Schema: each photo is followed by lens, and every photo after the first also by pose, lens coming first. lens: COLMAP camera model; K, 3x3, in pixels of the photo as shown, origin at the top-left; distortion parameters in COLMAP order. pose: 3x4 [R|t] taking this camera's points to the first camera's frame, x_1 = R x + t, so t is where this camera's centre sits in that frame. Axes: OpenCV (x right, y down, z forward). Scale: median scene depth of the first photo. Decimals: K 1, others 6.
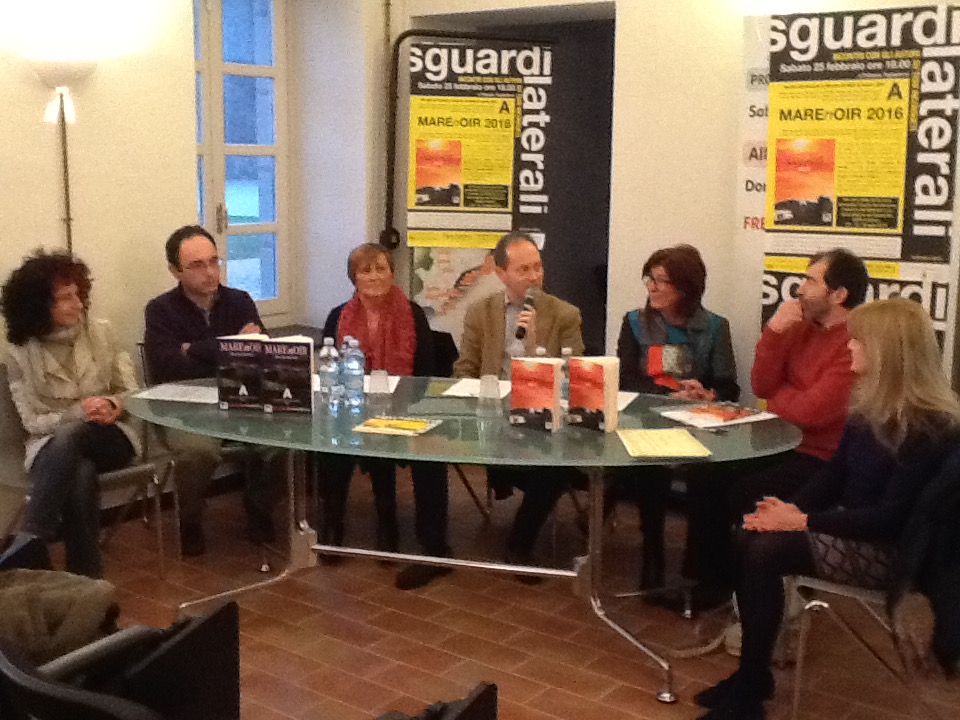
lens RADIAL K [[1165.5, 0, 480.0], [0, 1165.5, 360.0], [0, 0, 1]] dist [-0.019775, -0.039458]
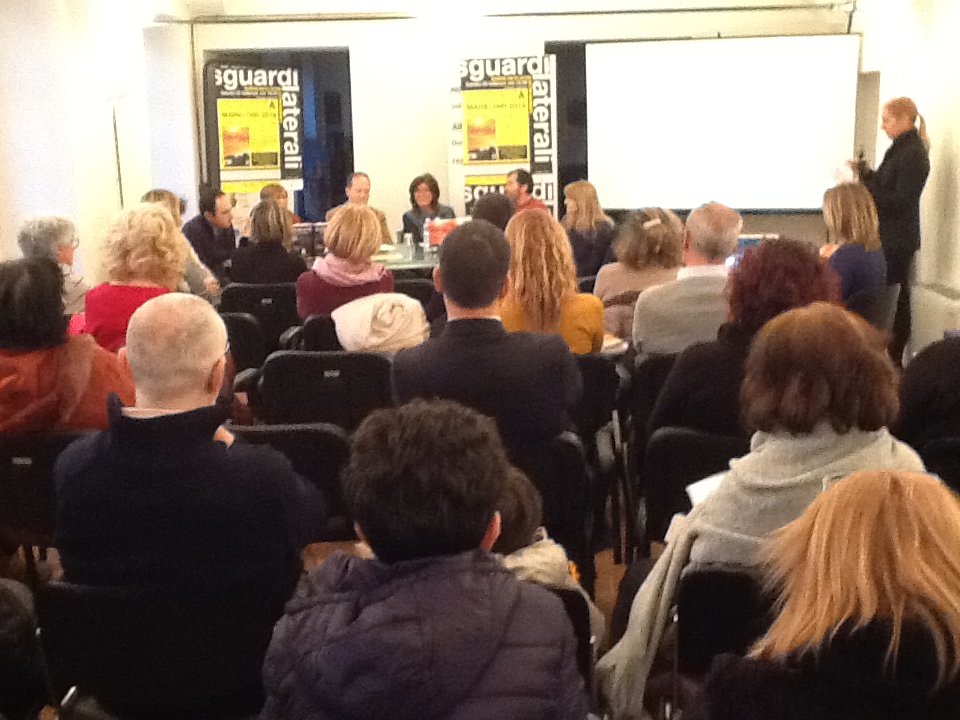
lens RADIAL K [[1165.5, 0, 480.0], [0, 1165.5, 360.0], [0, 0, 1]] dist [-0.019775, -0.039458]
pose [[0.829099, -0.140668, 0.541117, -0.688874], [0.130741, 0.989778, 0.056980, 0.088658], [-0.543601, 0.023504, 0.839015, -0.553632]]
